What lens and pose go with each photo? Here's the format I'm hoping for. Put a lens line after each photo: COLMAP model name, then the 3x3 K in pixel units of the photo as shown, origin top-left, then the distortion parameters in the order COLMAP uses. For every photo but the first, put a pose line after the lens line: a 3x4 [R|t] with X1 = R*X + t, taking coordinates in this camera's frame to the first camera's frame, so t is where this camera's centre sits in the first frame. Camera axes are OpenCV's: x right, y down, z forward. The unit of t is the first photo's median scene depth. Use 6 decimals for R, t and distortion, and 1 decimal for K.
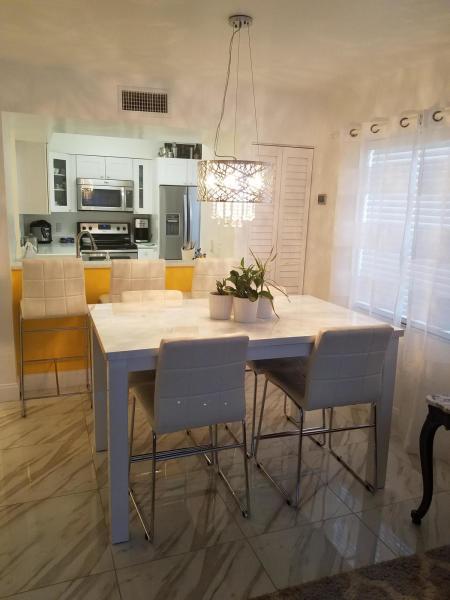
lens RADIAL K [[464.3, 0, 224.8], [0, 464.3, 302.0], [0, 0, 1]] dist [0.071681, -0.123864]
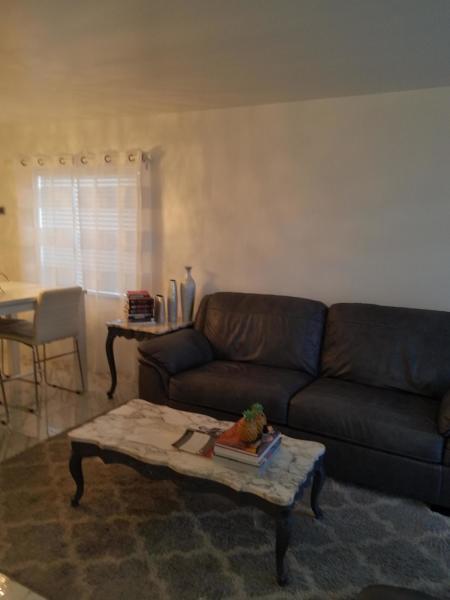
lens RADIAL K [[464.3, 0, 224.8], [0, 464.3, 302.0], [0, 0, 1]] dist [0.071681, -0.123864]
pose [[0.741145, -0.118862, 0.660739, -0.243723], [0.136070, 0.990370, 0.025532, 0.087148], [-0.657411, 0.070984, 0.750181, -0.387208]]
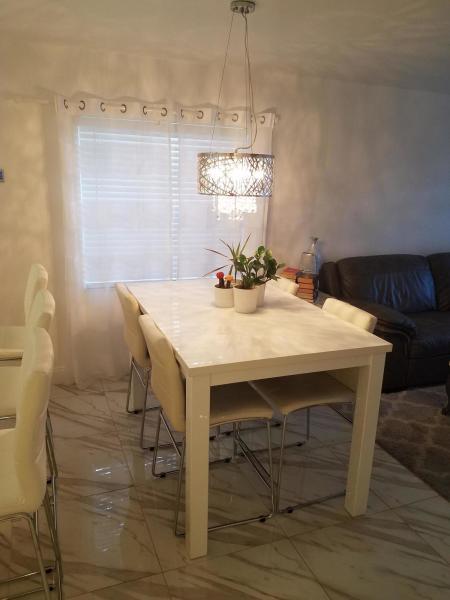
lens RADIAL K [[464.3, 0, 224.8], [0, 464.3, 302.0], [0, 0, 1]] dist [0.071681, -0.123864]
pose [[-0.005555, -0.288079, 0.957591, -0.694334], [0.178212, 0.941991, 0.284419, -0.200573], [-0.983977, 0.172234, 0.046106, 0.712978]]
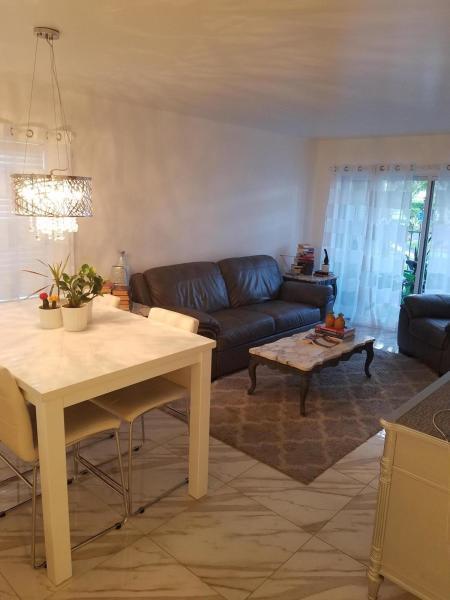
lens RADIAL K [[464.3, 0, 224.8], [0, 464.3, 302.0], [0, 0, 1]] dist [0.071681, -0.123864]
pose [[-0.450805, -0.247544, 0.857611, -0.726989], [0.138766, 0.929661, 0.341284, -0.232033], [-0.881770, 0.272860, -0.384745, 0.779351]]
